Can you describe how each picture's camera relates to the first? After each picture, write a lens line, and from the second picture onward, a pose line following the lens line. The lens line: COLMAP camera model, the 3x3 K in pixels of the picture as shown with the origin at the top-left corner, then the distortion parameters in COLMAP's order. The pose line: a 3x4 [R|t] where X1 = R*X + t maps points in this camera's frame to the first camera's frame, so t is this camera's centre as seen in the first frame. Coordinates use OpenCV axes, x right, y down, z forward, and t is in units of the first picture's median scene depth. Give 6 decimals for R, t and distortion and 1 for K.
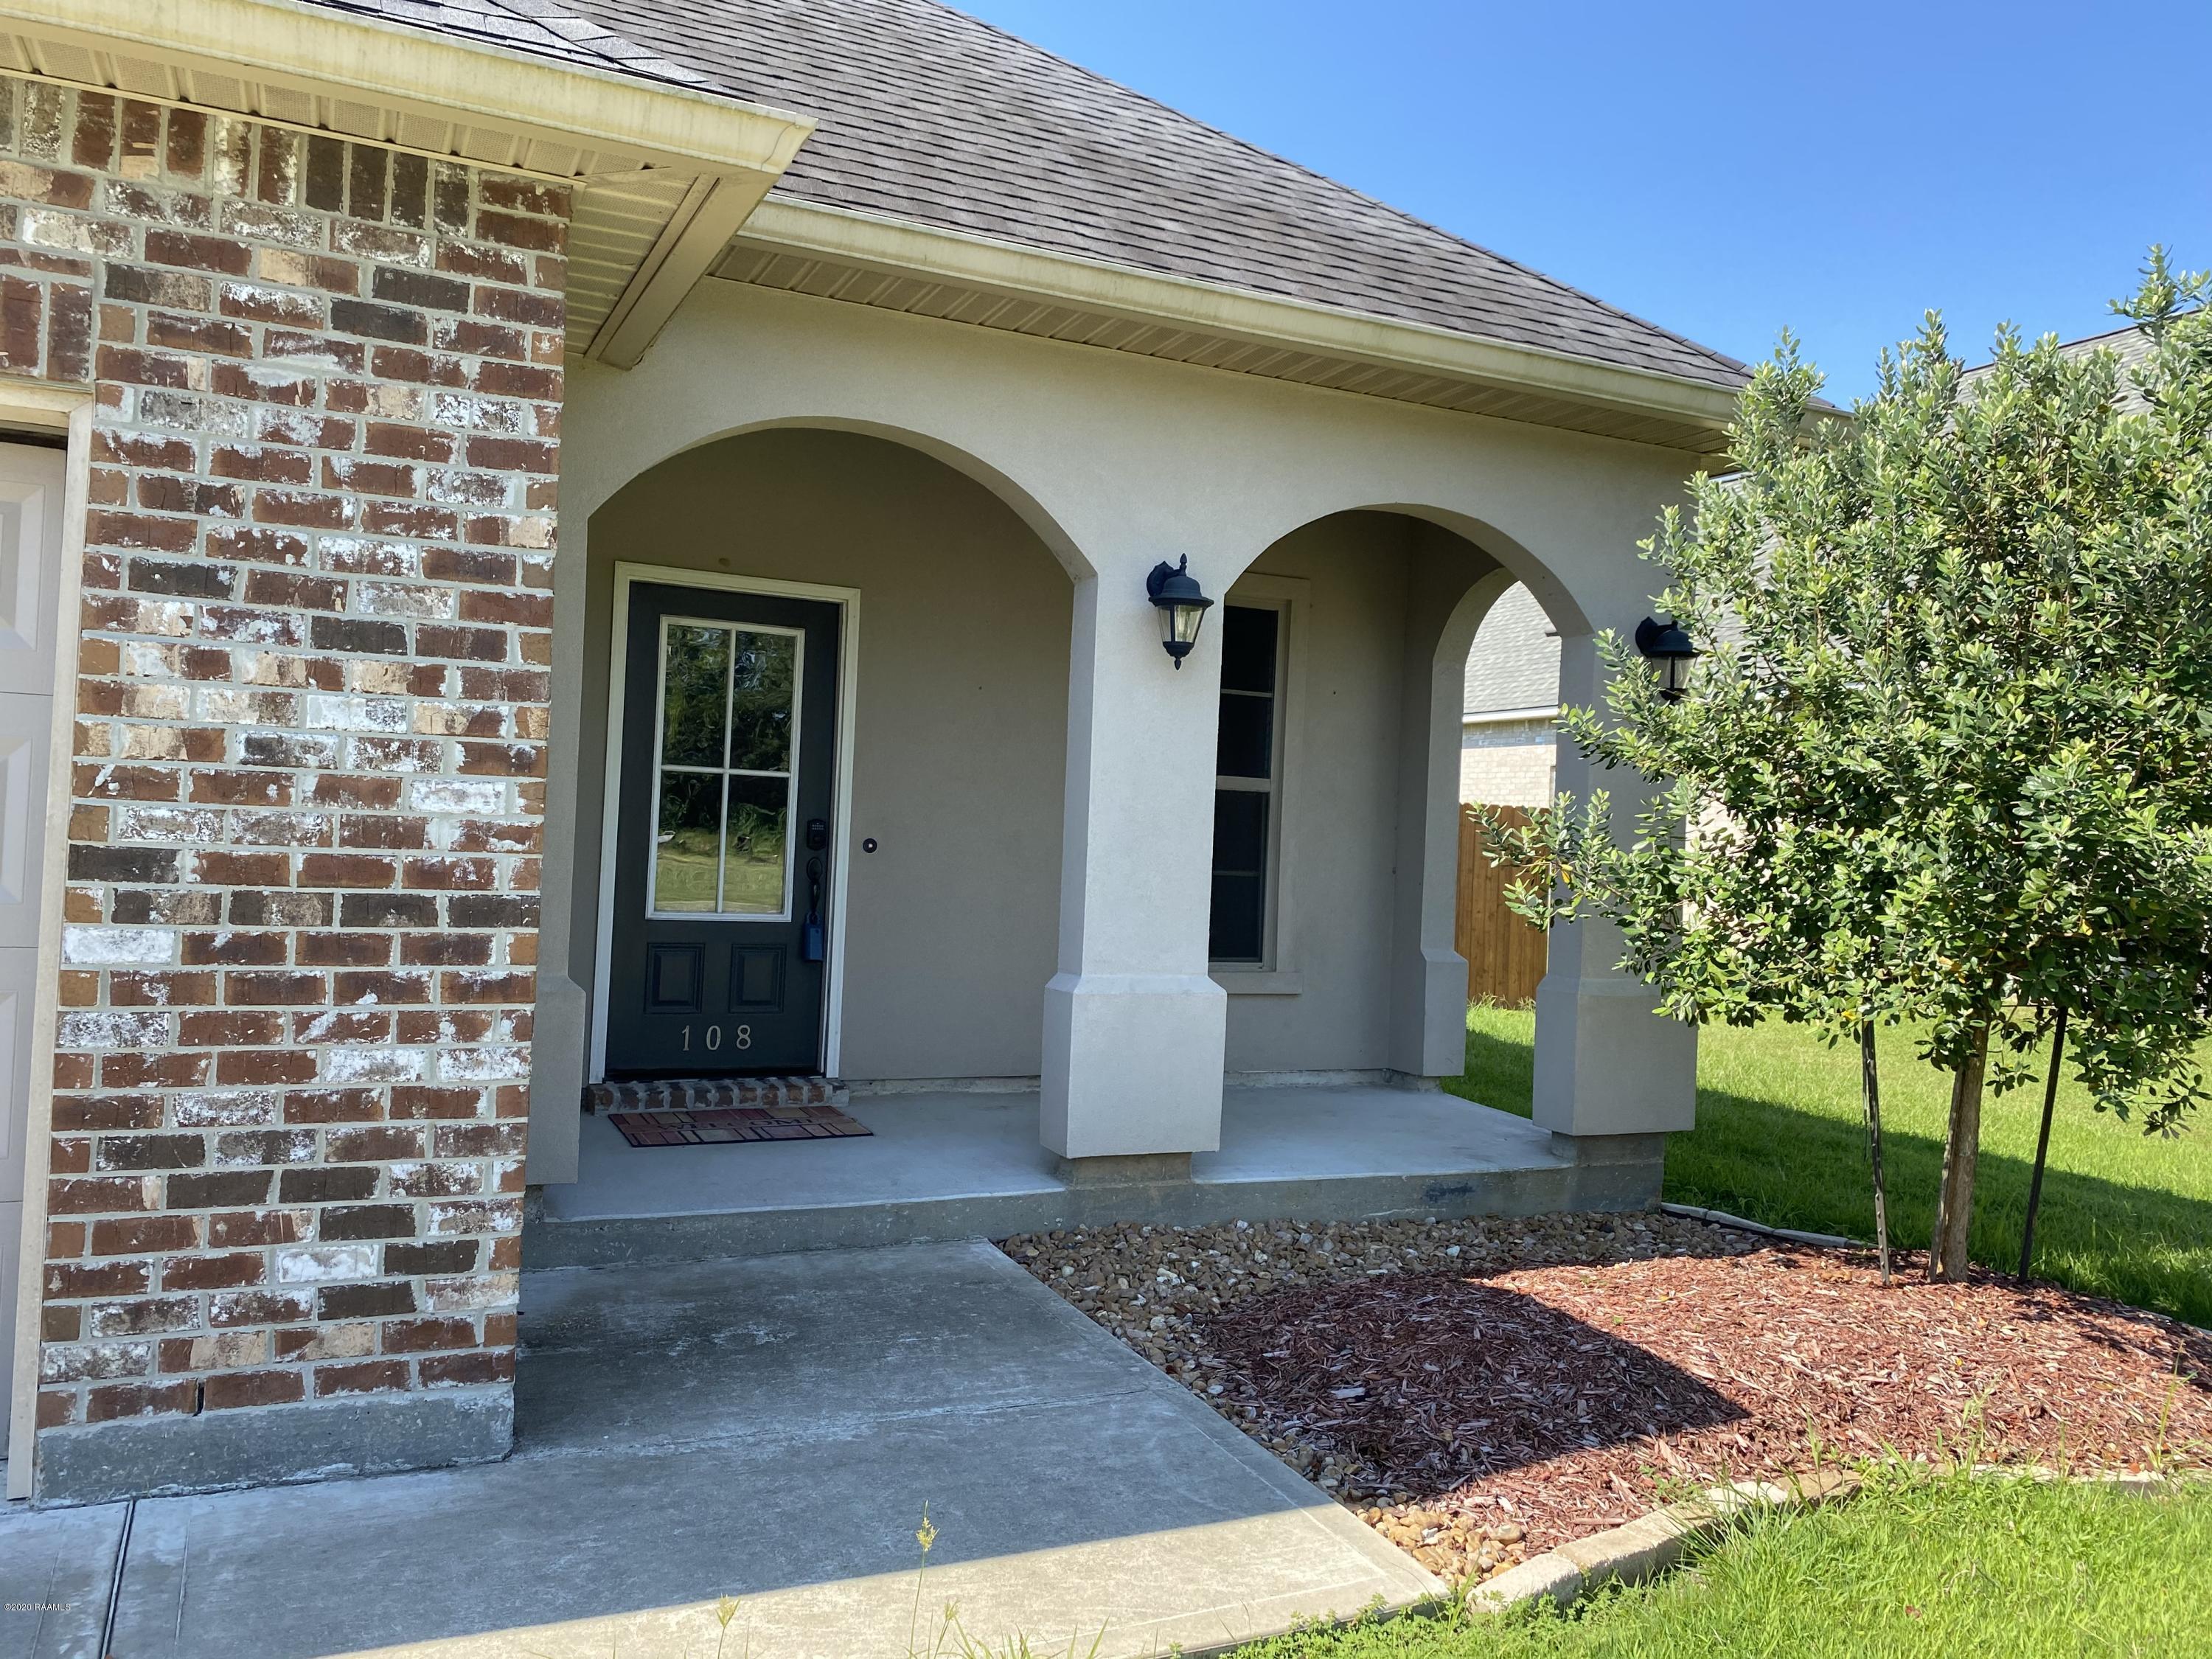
lens RADIAL K [[1675.8, 0, 1103.3], [0, 1675.8, 810.3], [0, 0, 1]] dist [0.003077, -0.009020]
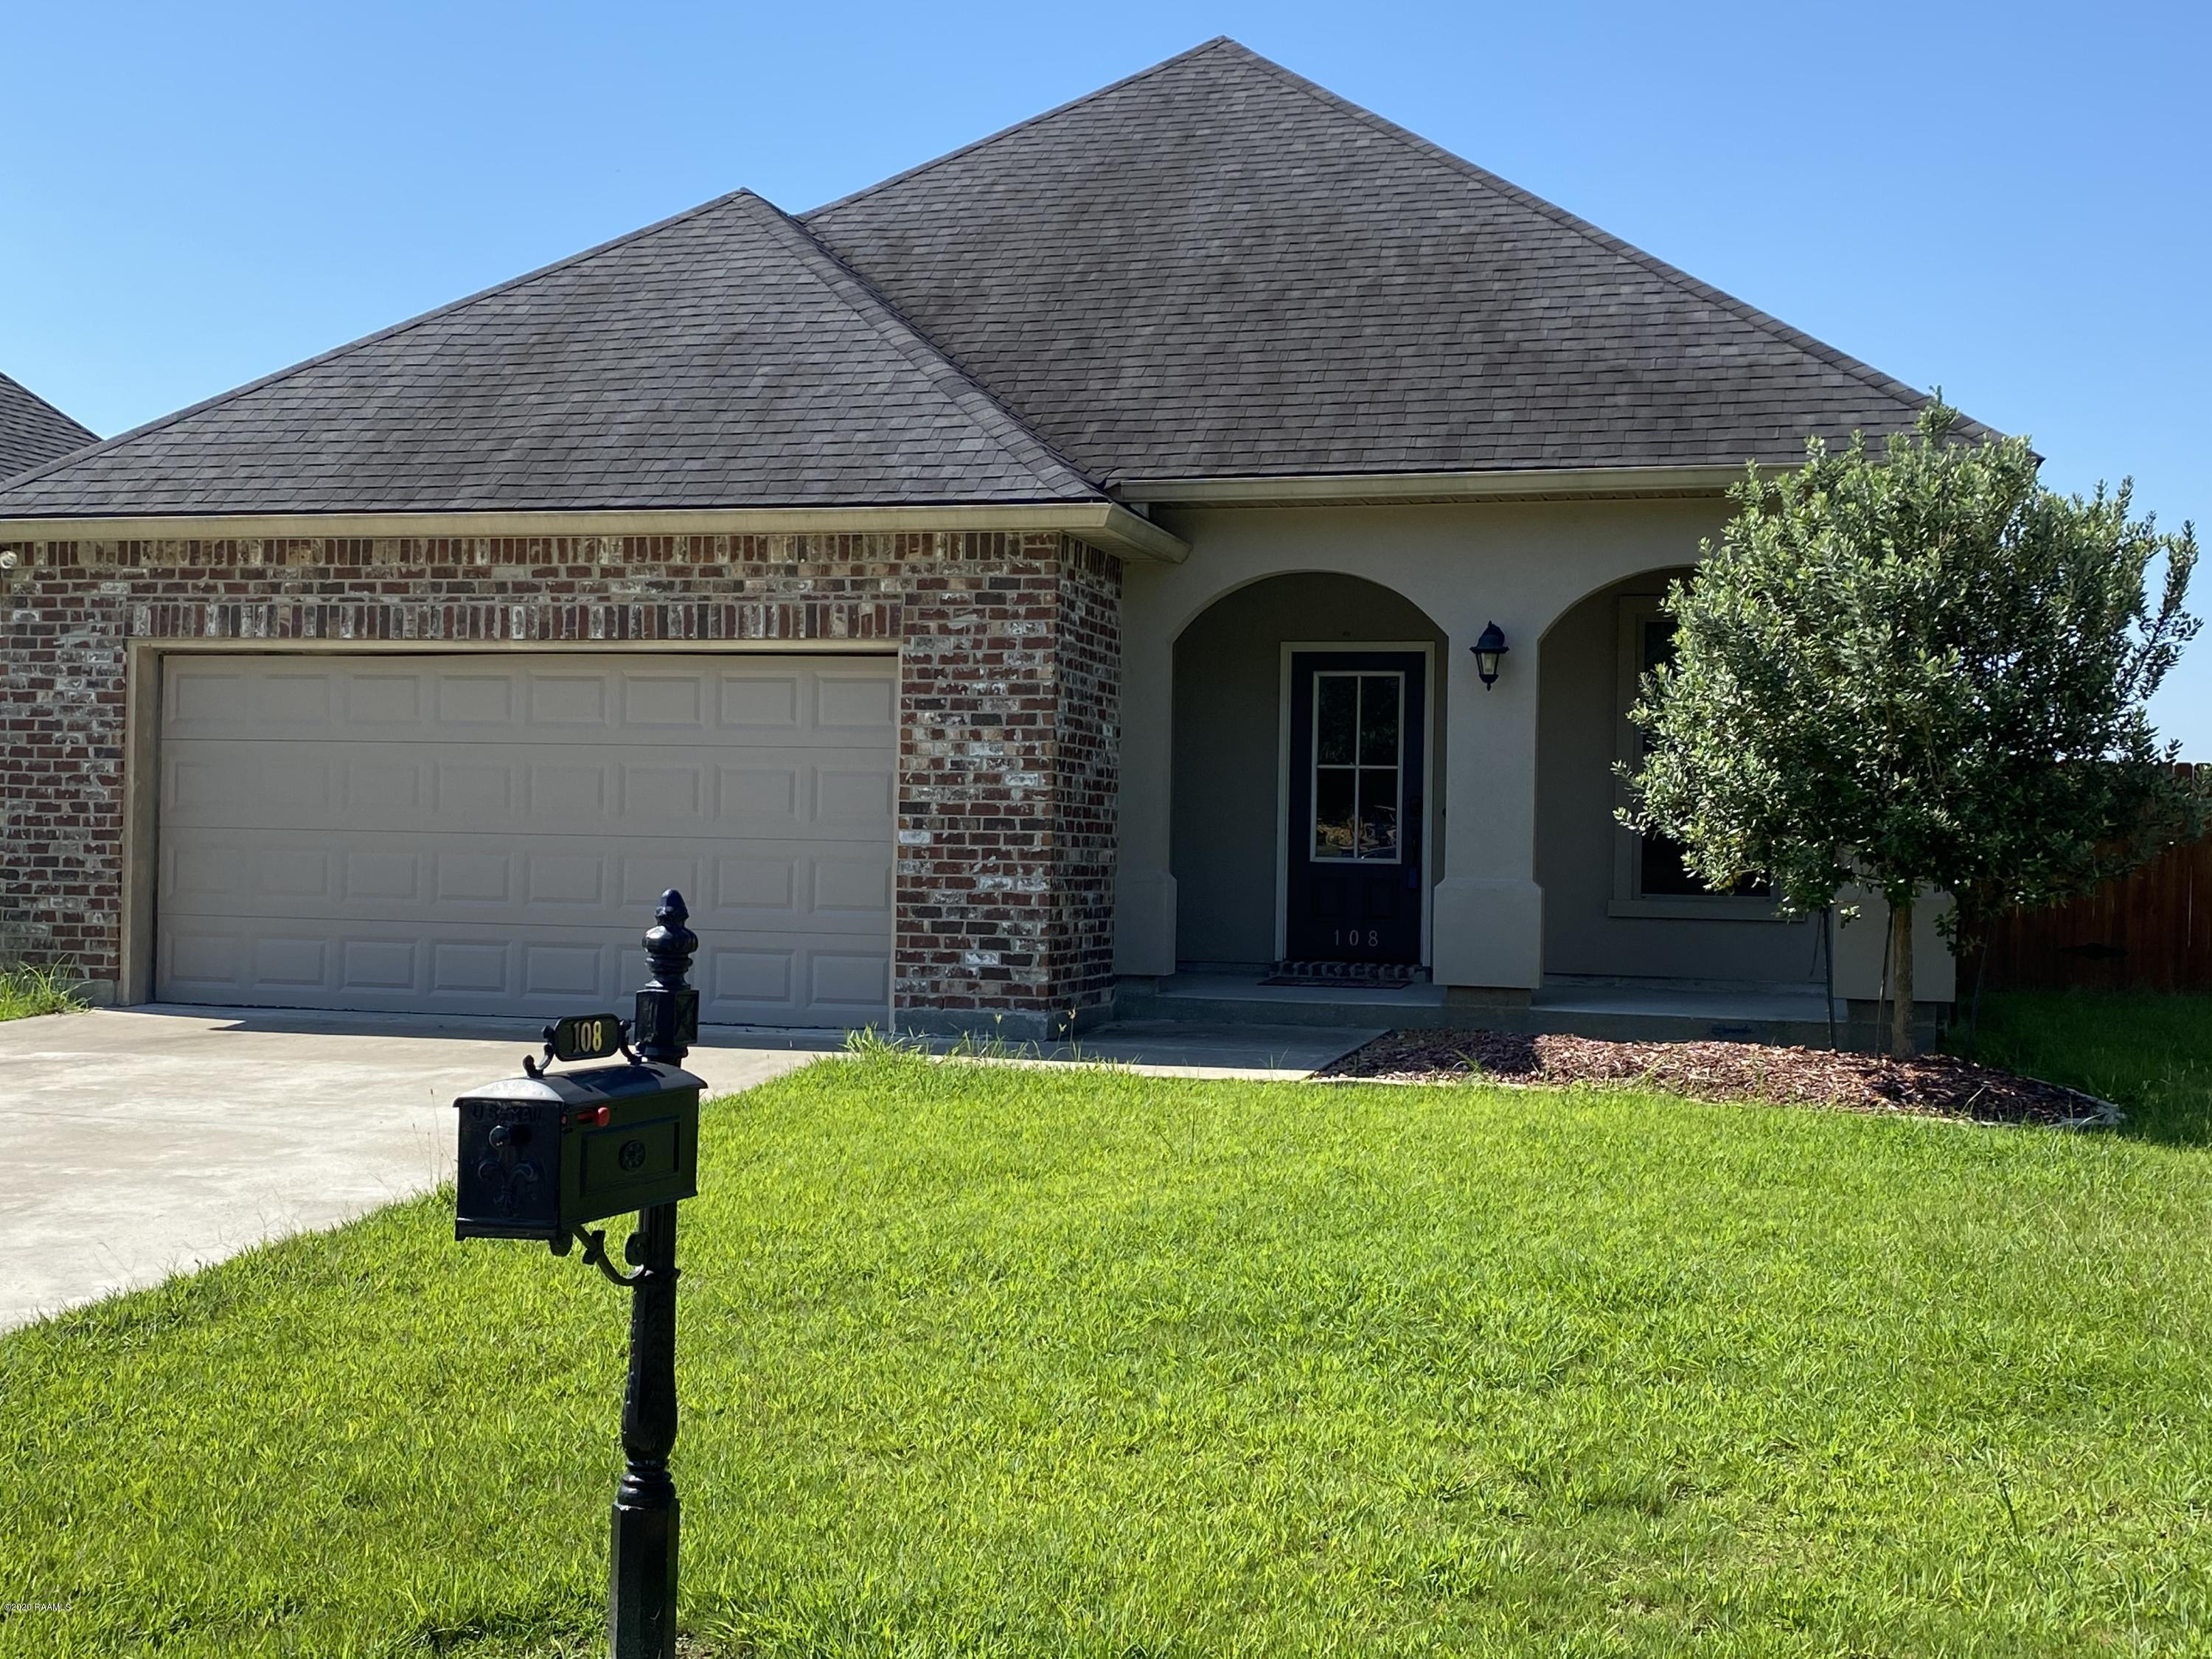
lens RADIAL K [[2575.4, 0, 1107.2], [0, 2575.4, 831.3], [0, 0, 1]] dist [0.012702, 0.000000]
pose [[0.753495, -0.031400, -0.656704, 2.358678], [0.024556, 0.999506, -0.019616, 0.155626], [0.656995, -0.001346, 0.753893, -1.929818]]
